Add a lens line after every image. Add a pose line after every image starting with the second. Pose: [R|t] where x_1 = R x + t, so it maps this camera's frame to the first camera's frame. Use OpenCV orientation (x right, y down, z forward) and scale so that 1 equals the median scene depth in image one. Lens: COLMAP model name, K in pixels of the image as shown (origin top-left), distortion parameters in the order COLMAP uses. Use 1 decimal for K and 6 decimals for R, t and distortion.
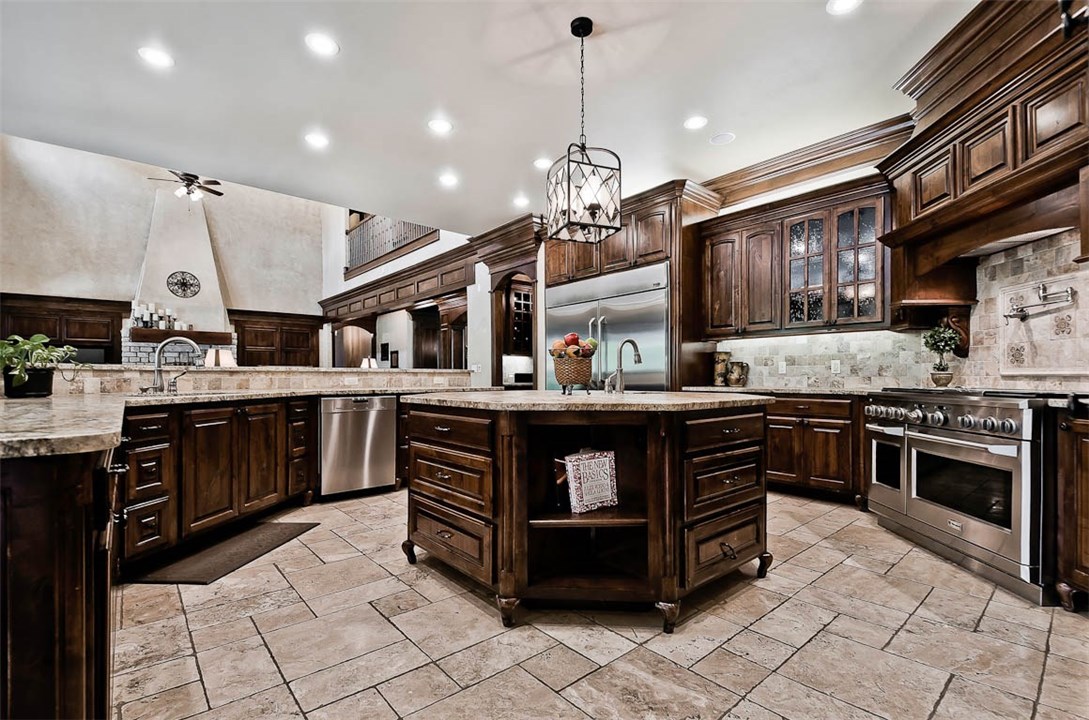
lens RADIAL K [[483.9, 0, 567.7], [0, 483.9, 377.1], [0, 0, 1]] dist [0.000537, -0.000074]
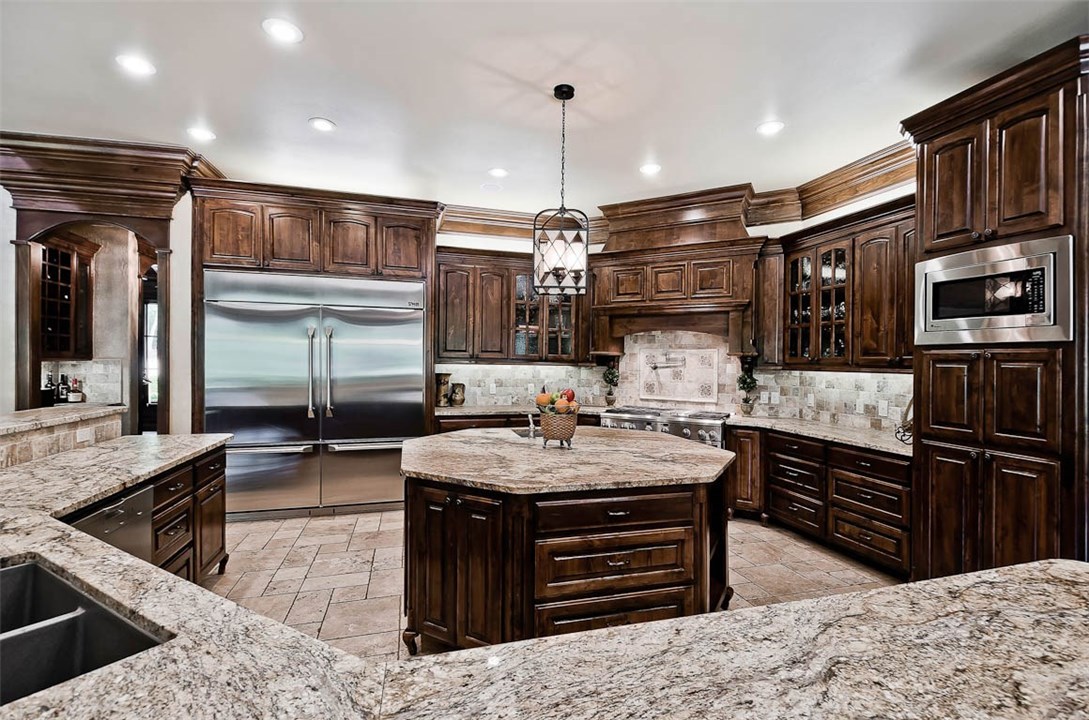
lens RADIAL K [[483.9, 0, 544.5], [0, 483.9, 360.0], [0, 0, 1]] dist [0.001093, 0.000073]
pose [[0.435259, 0.018671, 0.900112, -0.853399], [-0.020948, 0.999724, -0.010607, -0.119949], [-0.900061, -0.014239, 0.435530, 0.561809]]
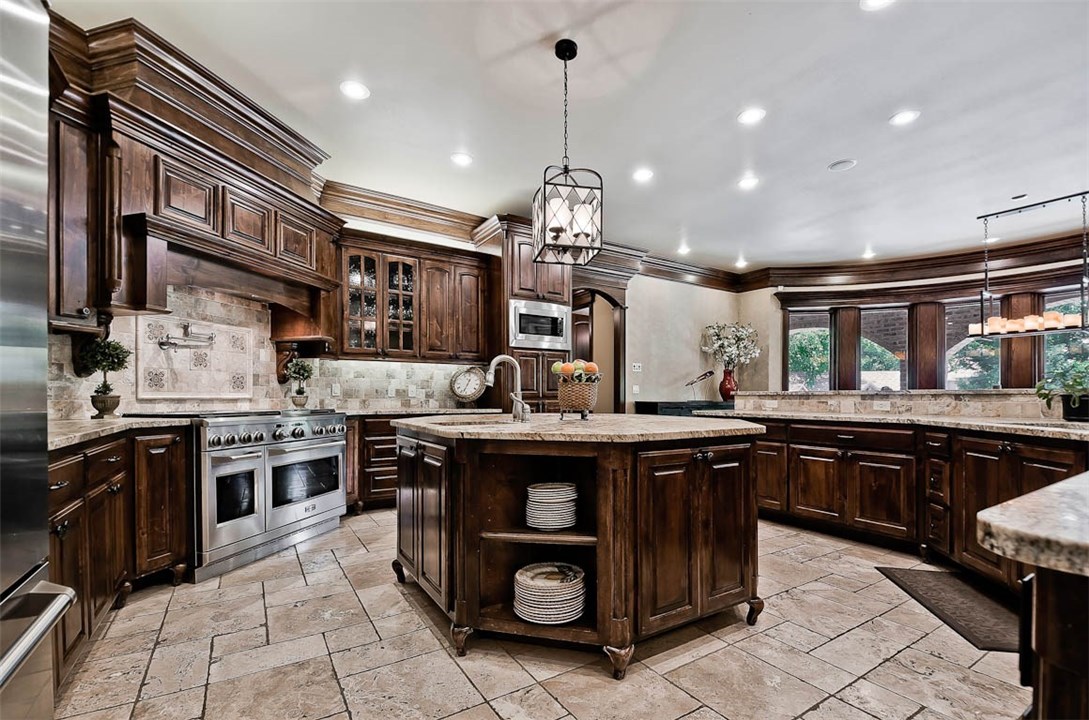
lens RADIAL K [[471.6, 0, 549.3], [0, 471.6, 389.4], [0, 0, 1]] dist [0.001194, 0.000102]
pose [[-0.988080, 0.008090, 0.153728, -0.077126], [0.005331, 0.999817, -0.018350, -0.000526], [-0.153848, -0.017311, -0.987943, 1.857492]]
